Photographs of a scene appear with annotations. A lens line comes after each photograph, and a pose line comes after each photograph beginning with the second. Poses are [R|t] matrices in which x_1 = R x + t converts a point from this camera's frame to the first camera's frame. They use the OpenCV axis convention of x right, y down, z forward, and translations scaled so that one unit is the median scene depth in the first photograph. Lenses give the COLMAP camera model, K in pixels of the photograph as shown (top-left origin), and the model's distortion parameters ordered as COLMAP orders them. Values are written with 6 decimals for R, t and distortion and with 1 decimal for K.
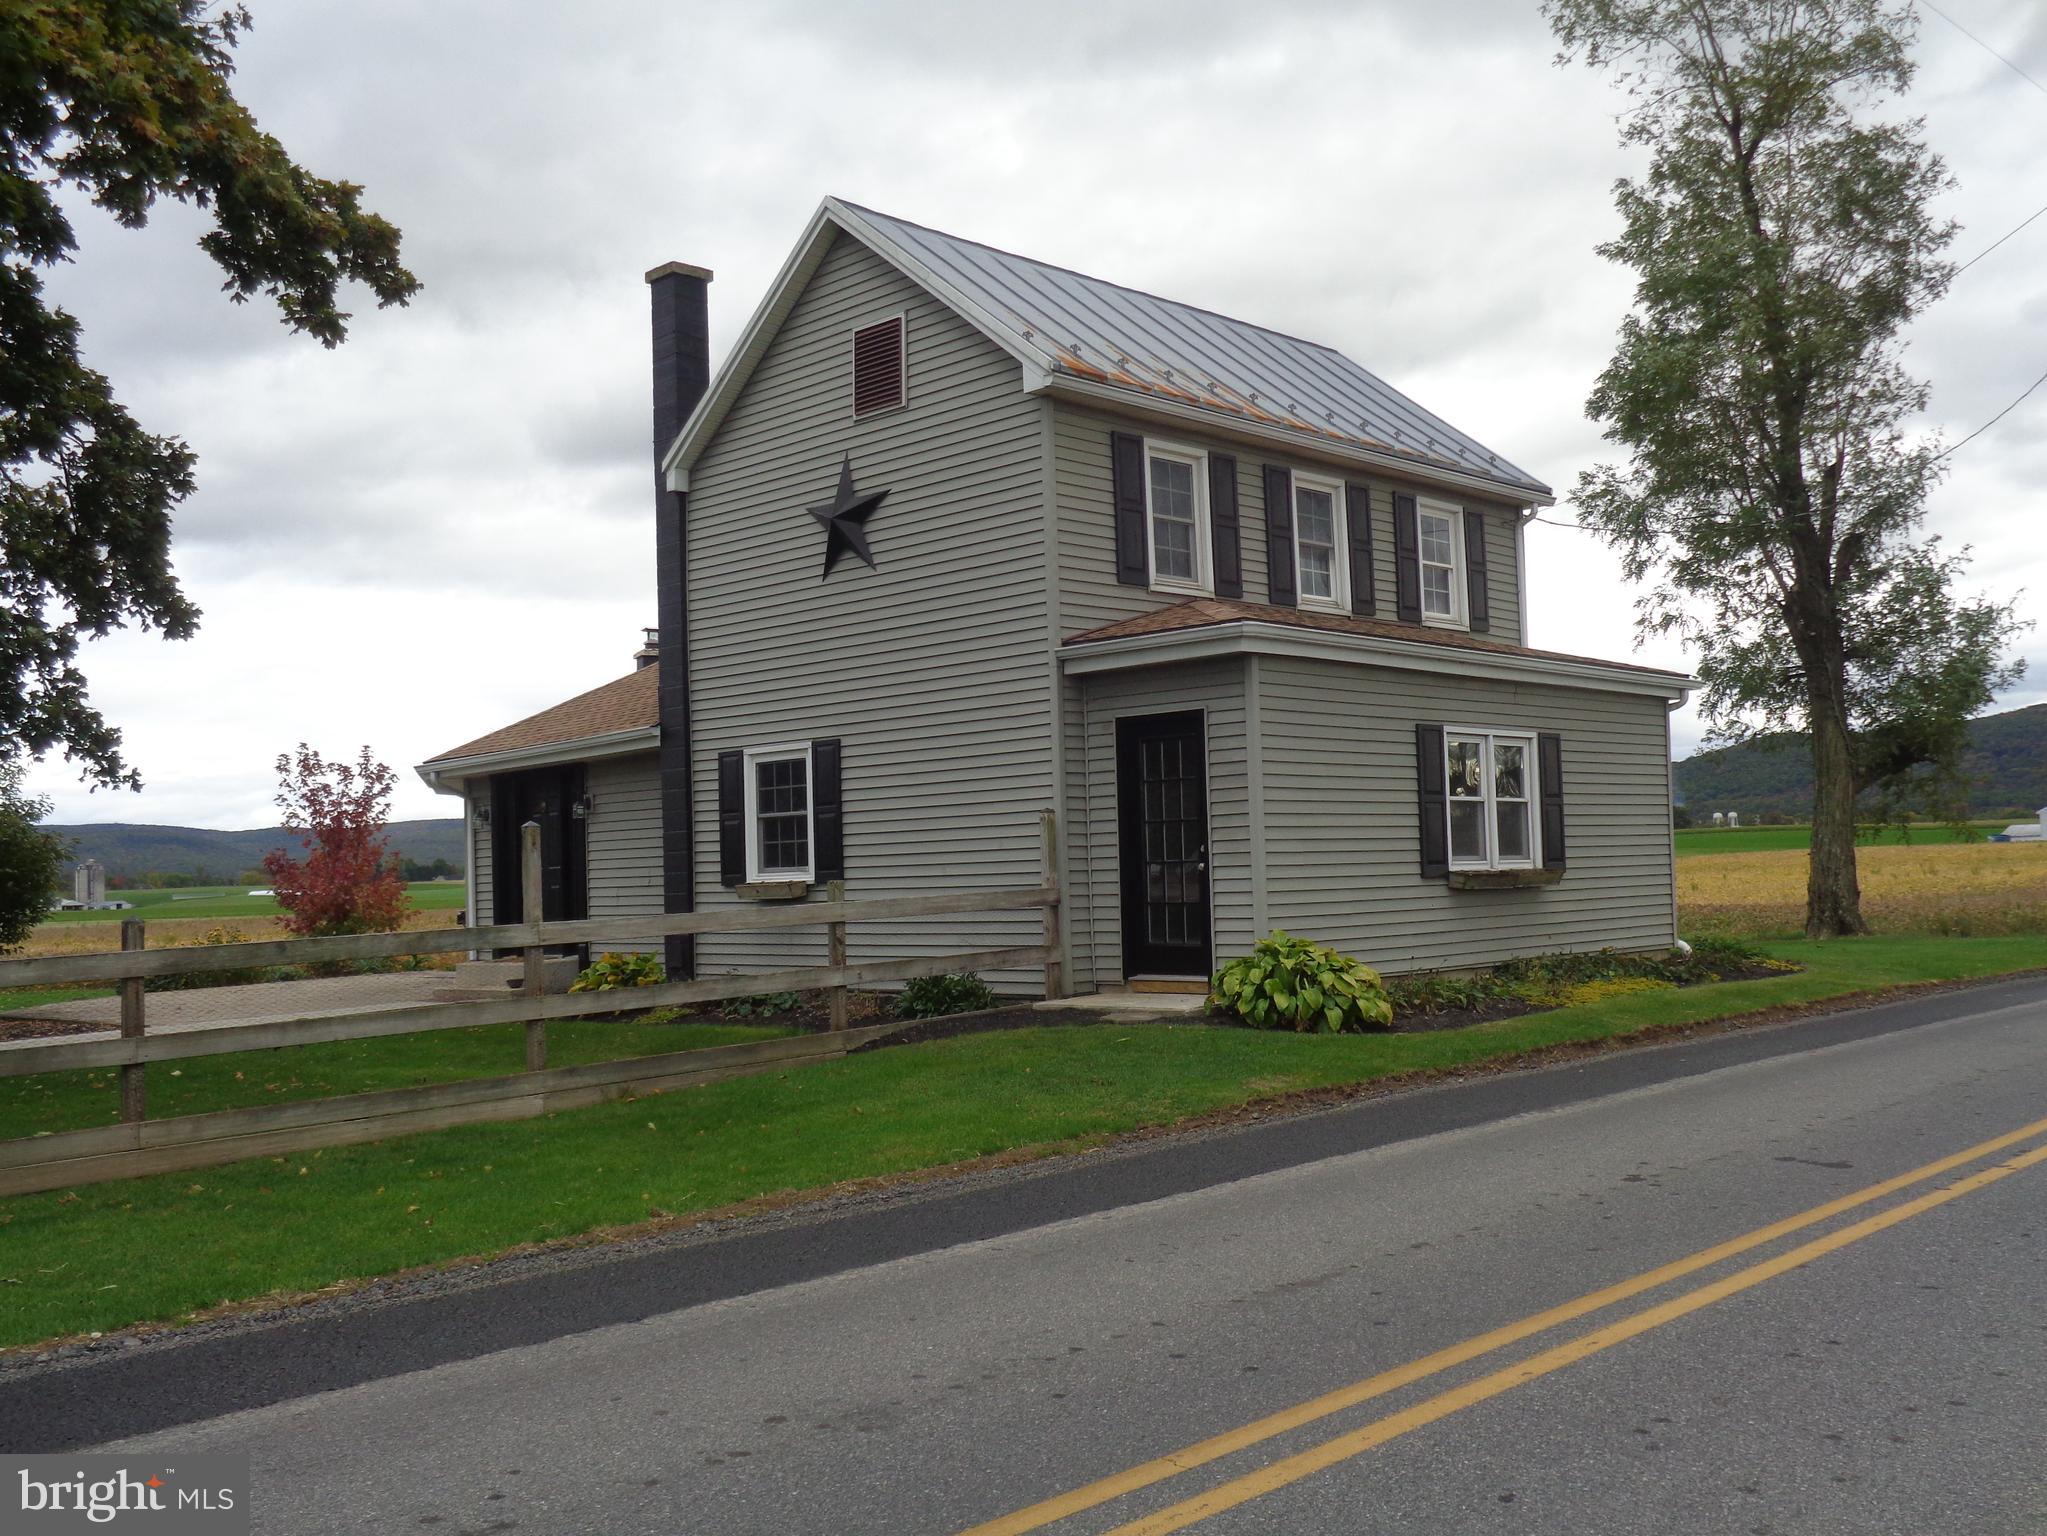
lens RADIAL K [[1915.1, 0, 1016.3], [0, 1915.1, 766.8], [0, 0, 1]] dist [0.008847, 0.000000]
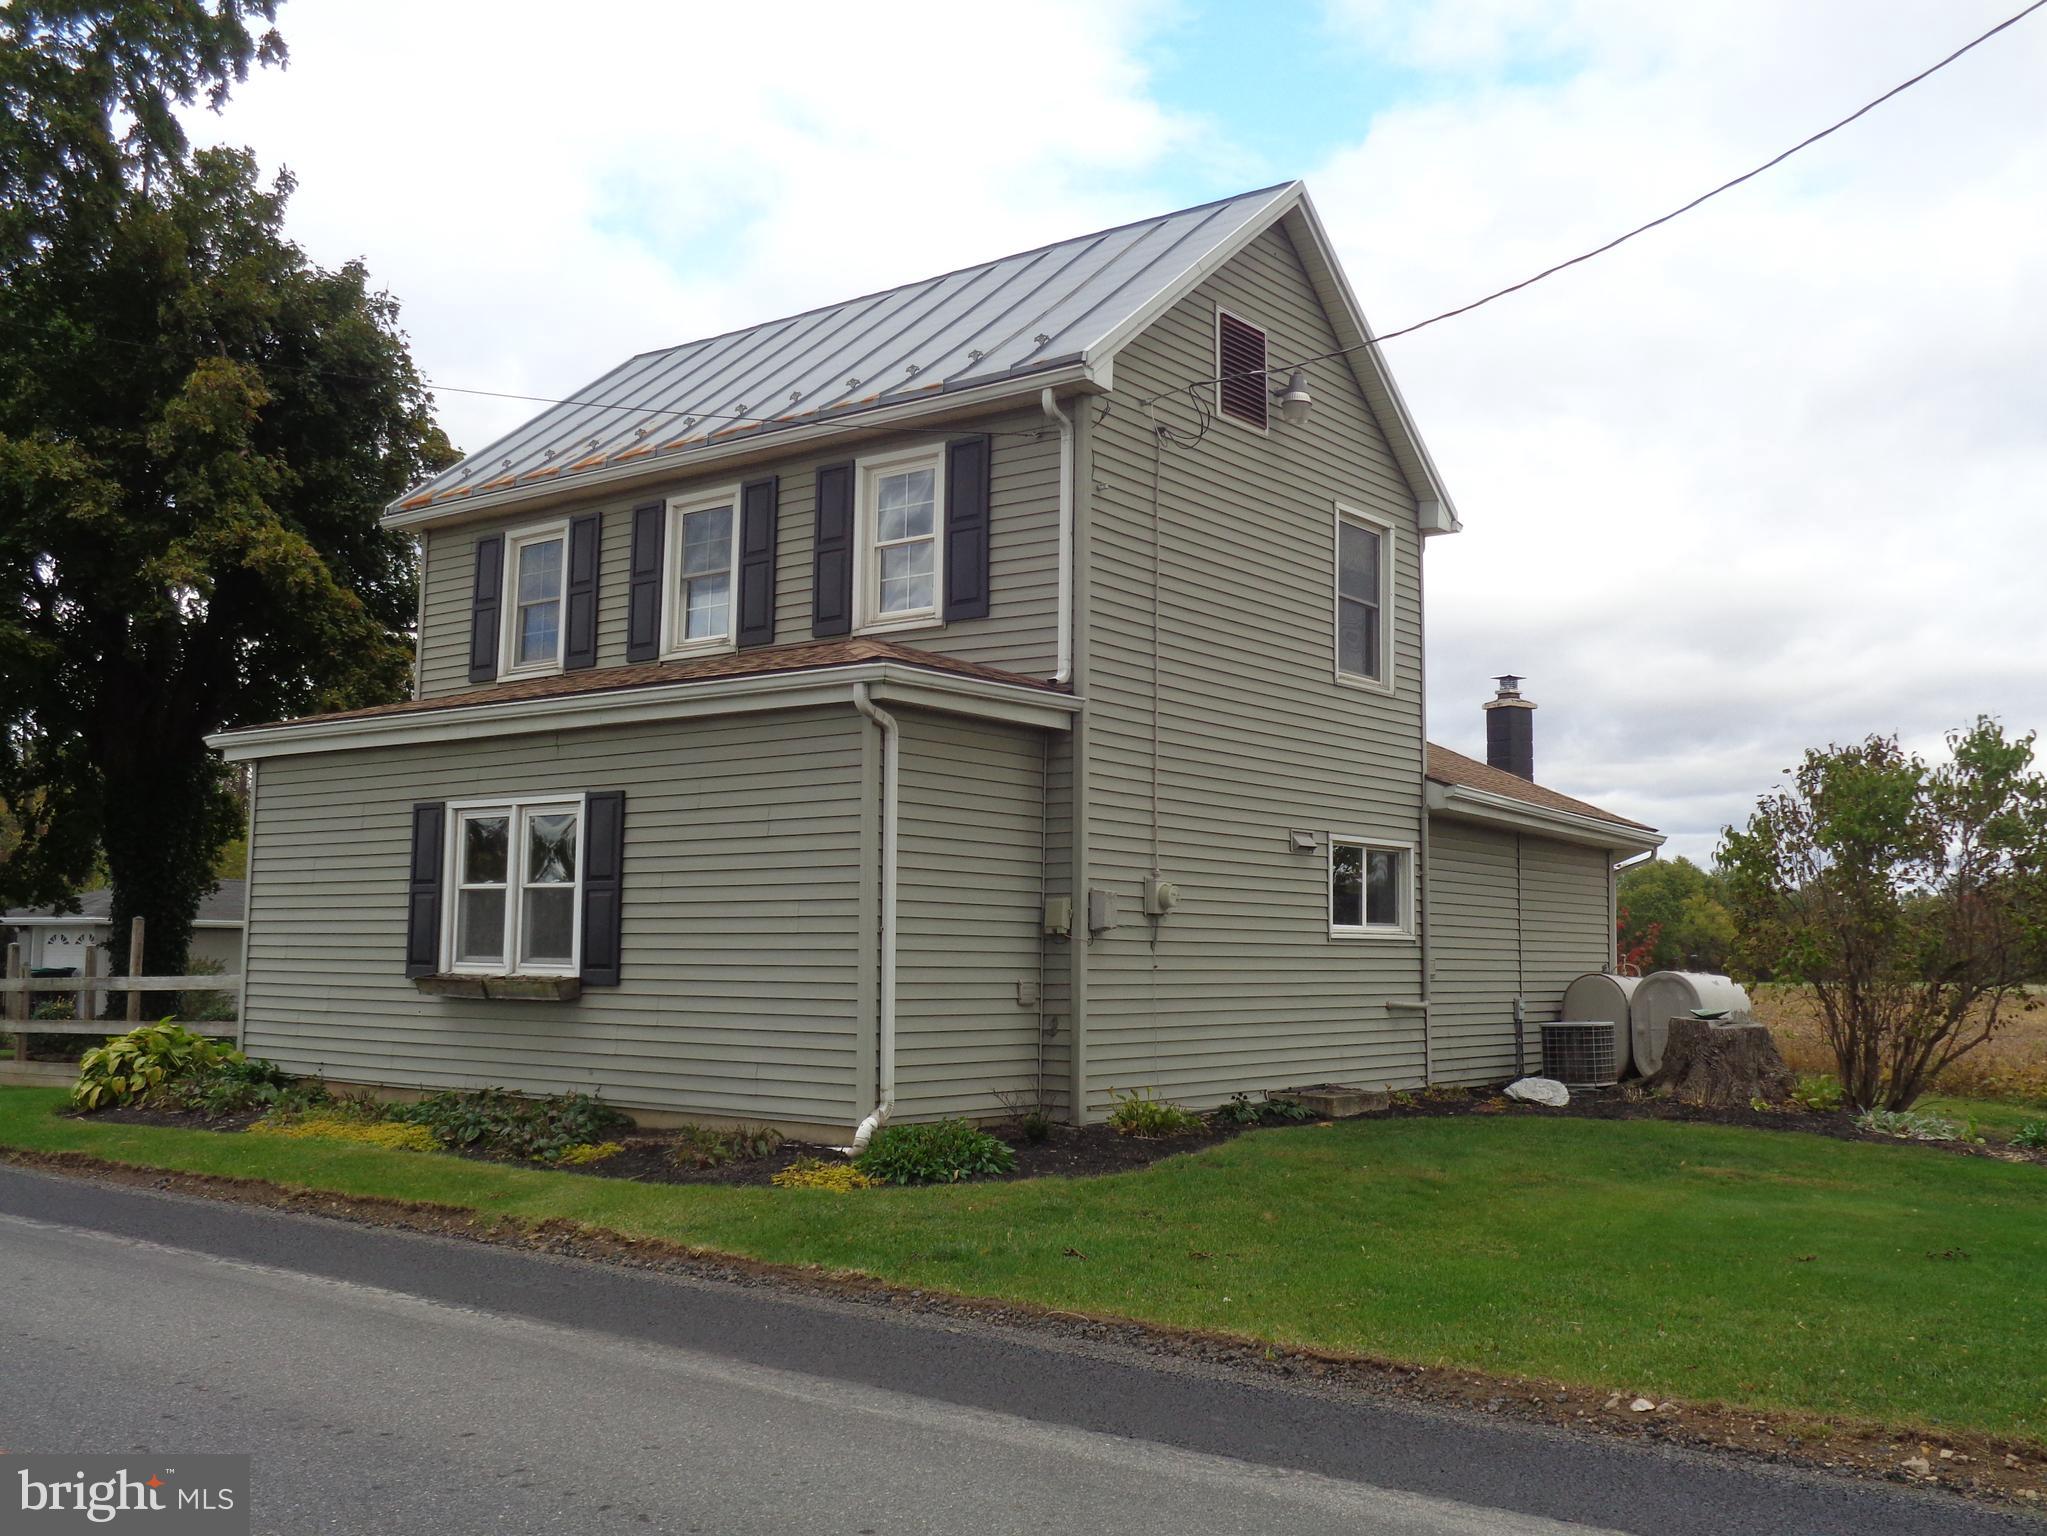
lens RADIAL K [[1915.1, 0, 1023.3], [0, 1915.1, 774.4], [0, 0, 1]] dist [0.008847, 0.000000]
pose [[0.104535, -0.067868, -0.992203, 1.034113], [0.039108, 0.997178, -0.064088, 0.029275], [0.993752, -0.032104, 0.106894, 1.097860]]
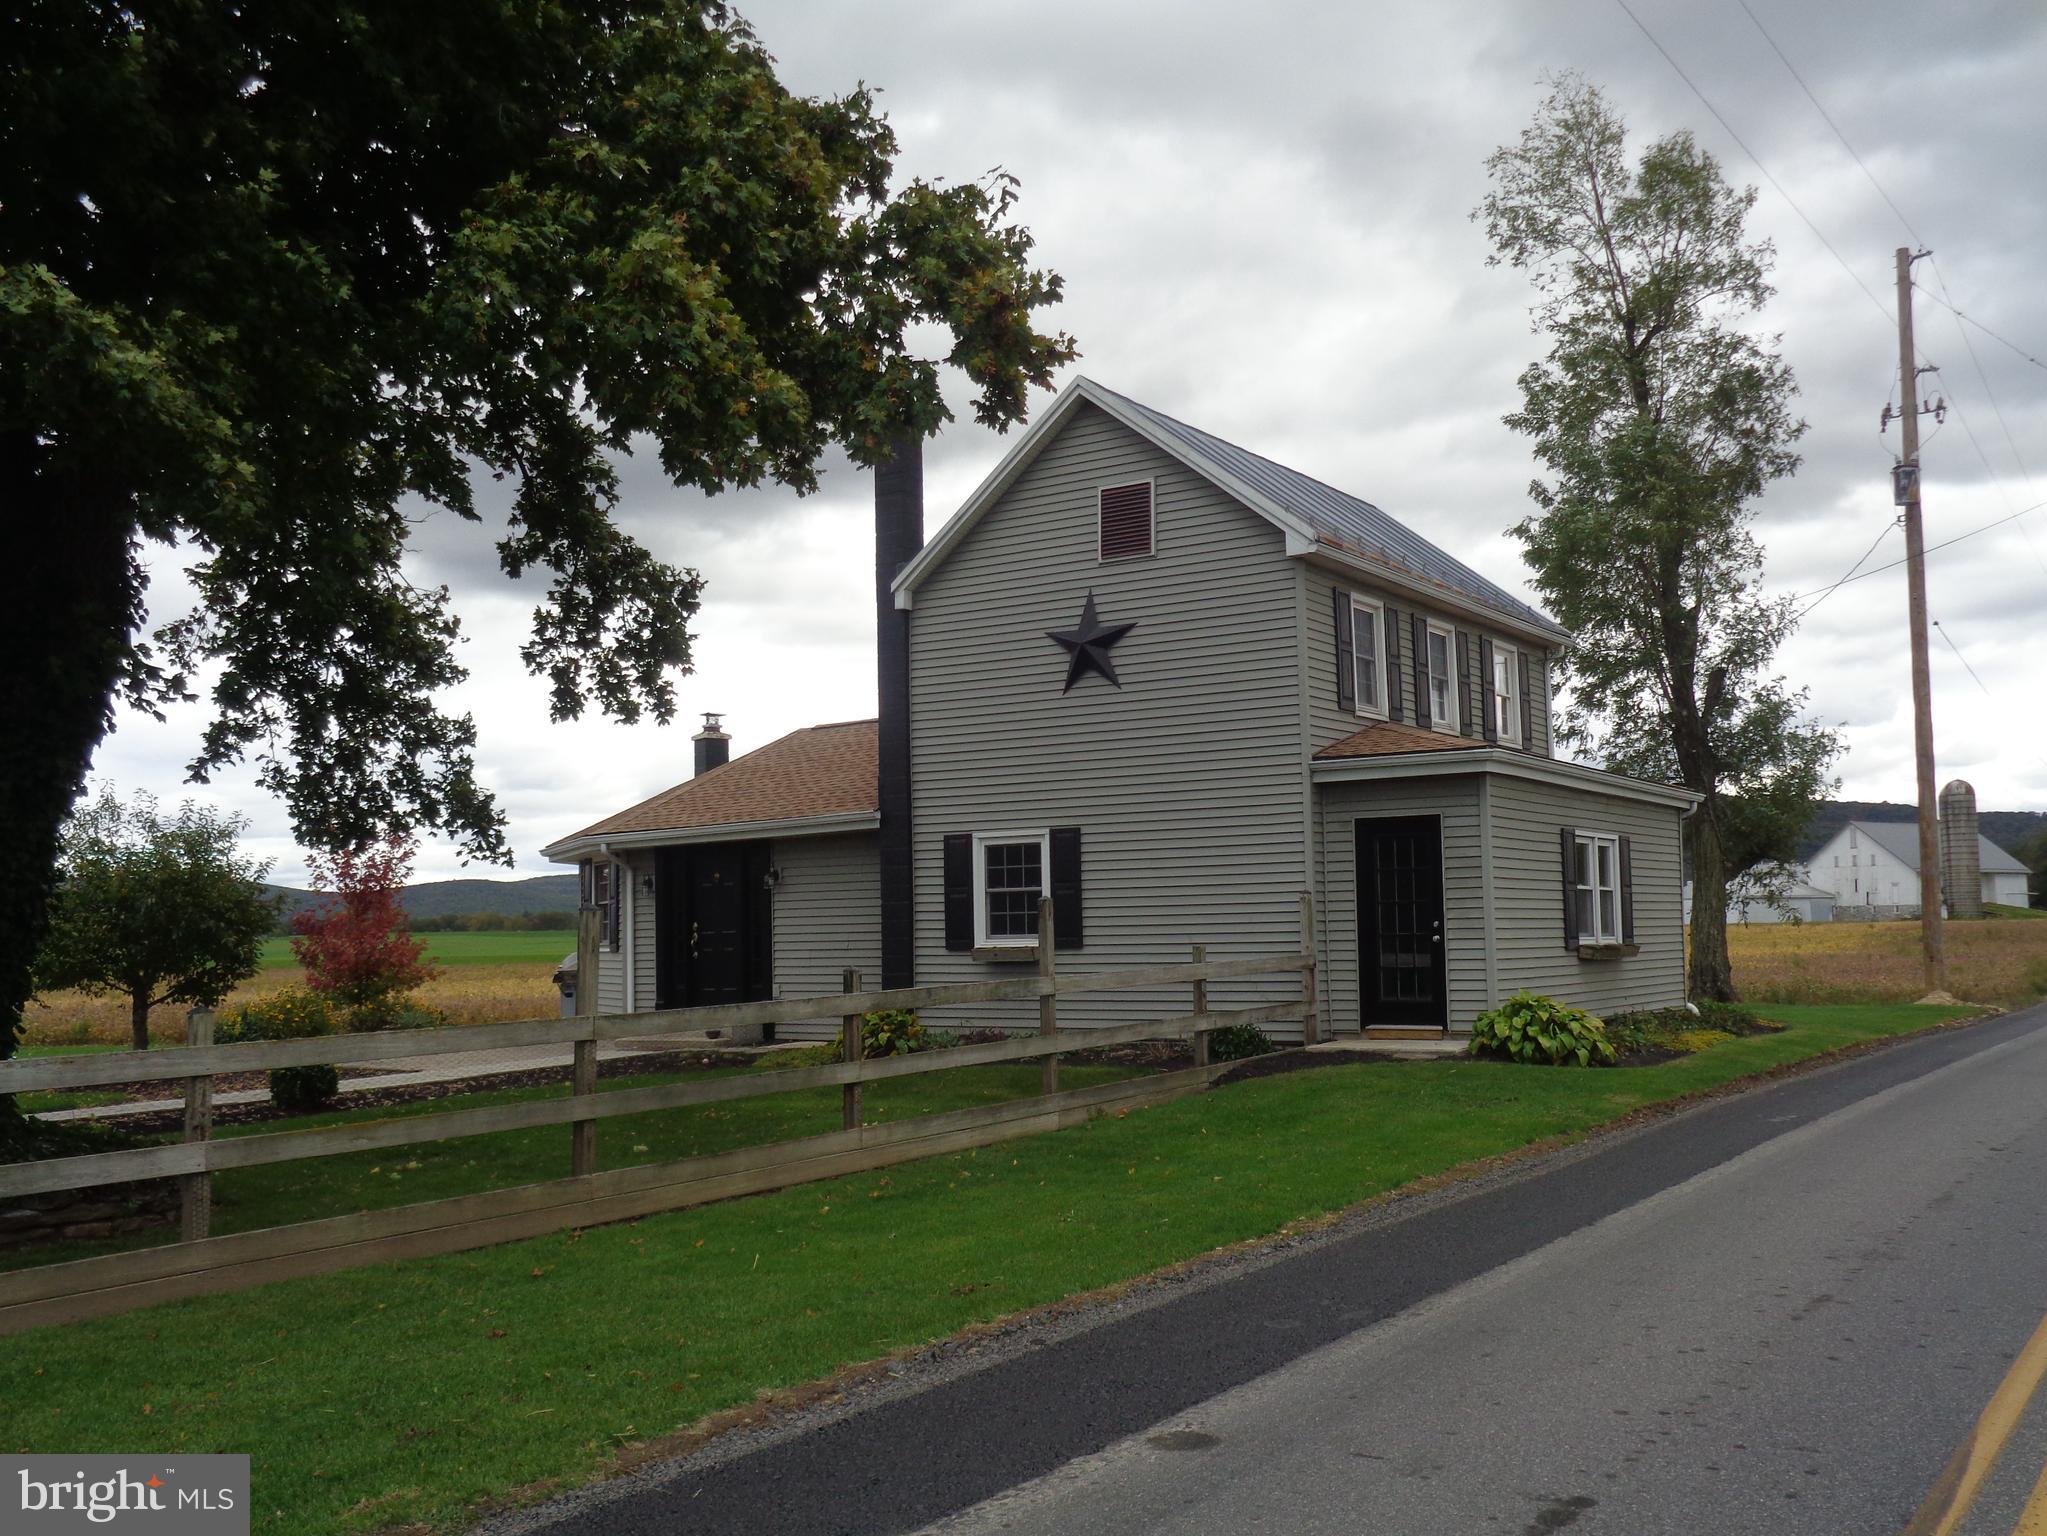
lens RADIAL K [[1915.1, 0, 1025.9], [0, 1915.1, 783.9], [0, 0, 1]] dist [0.008847, 0.000000]
pose [[0.982350, 0.028103, 0.184930, -0.348960], [-0.022872, 0.999277, -0.030363, -0.004742], [-0.185649, 0.025598, 0.982283, -0.168584]]
